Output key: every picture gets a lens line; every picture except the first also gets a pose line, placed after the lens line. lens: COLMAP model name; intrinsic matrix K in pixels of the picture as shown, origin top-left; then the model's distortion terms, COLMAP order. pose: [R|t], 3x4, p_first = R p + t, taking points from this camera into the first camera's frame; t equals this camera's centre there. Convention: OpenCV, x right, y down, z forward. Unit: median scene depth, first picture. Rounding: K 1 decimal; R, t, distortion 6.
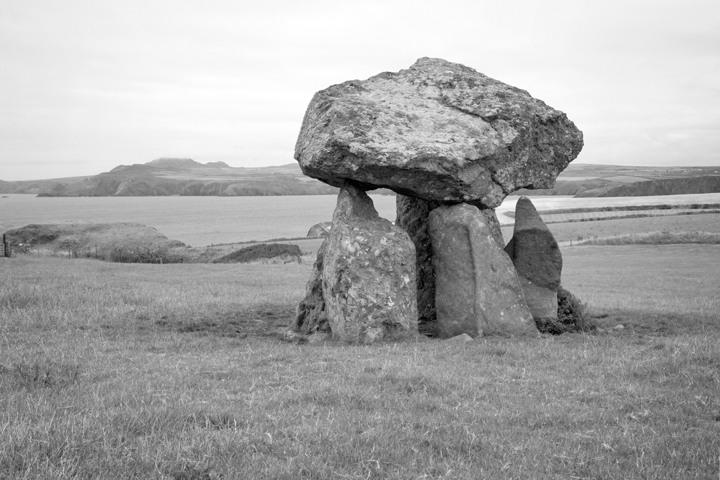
lens RADIAL K [[1184.2, 0, 358.4], [0, 1184.2, 226.4], [0, 0, 1]] dist [0.150313, 0.080580]
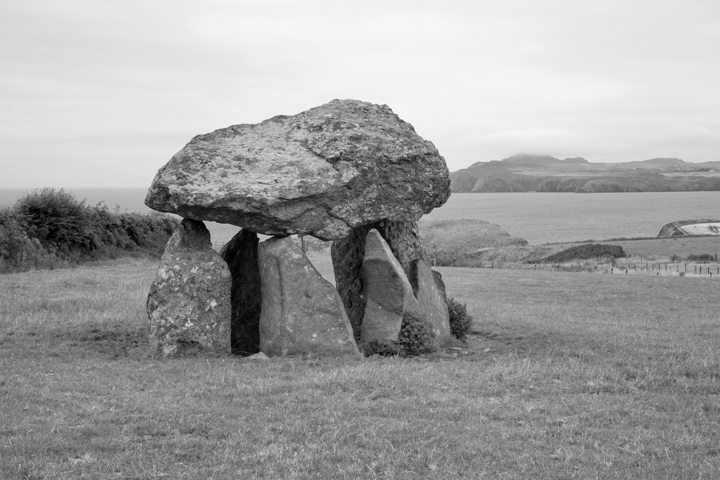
lens RADIAL K [[1191.5, 0, 352.2], [0, 1191.5, 239.4], [0, 0, 1]] dist [0.197790, 0.031198]
pose [[0.954657, 0.016174, -0.297269, 0.489046], [-0.012386, 0.999816, 0.014624, -0.034648], [0.297451, -0.010279, 0.954682, -0.068147]]
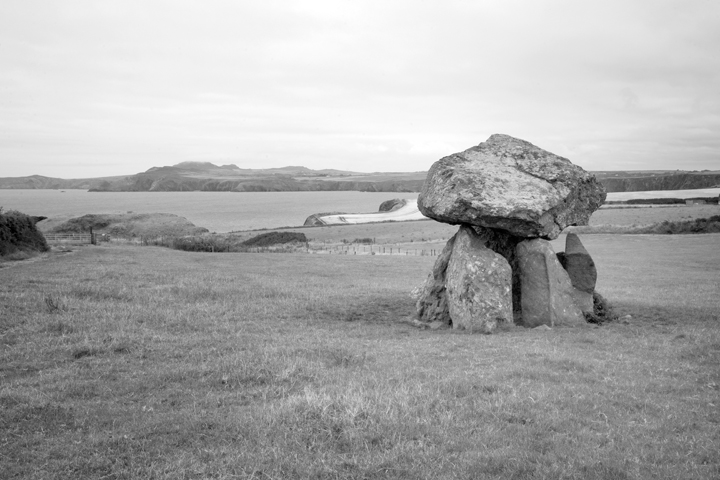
lens RADIAL K [[929.6, 0, 356.2], [0, 929.6, 238.9], [0, 0, 1]] dist [0.081039, -0.001333]
pose [[0.999718, 0.004281, 0.023373, -0.175648], [-0.004834, 0.999708, 0.023670, -0.046392], [-0.023265, -0.023777, 0.999447, -0.194601]]
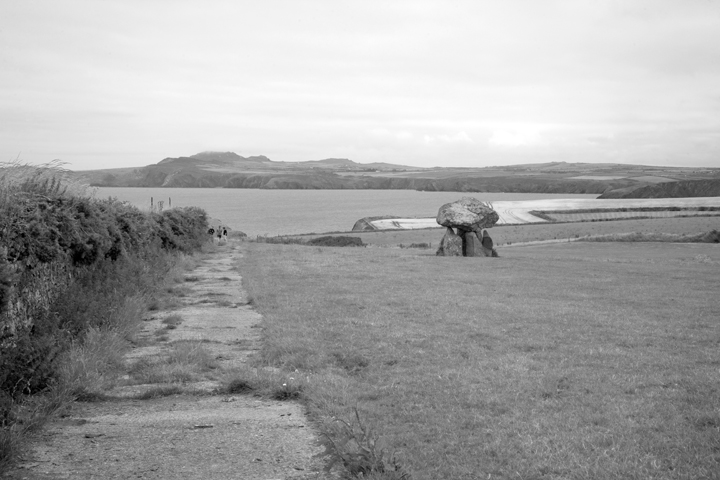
lens RADIAL K [[1184.2, 0, 358.4], [0, 1184.2, 226.4], [0, 0, 1]] dist [0.150313, 0.080580]
pose [[0.999609, 0.018203, -0.021214, -0.284751], [-0.018096, 0.999822, 0.005267, -0.059205], [0.021306, -0.004881, 0.999761, -4.018445]]
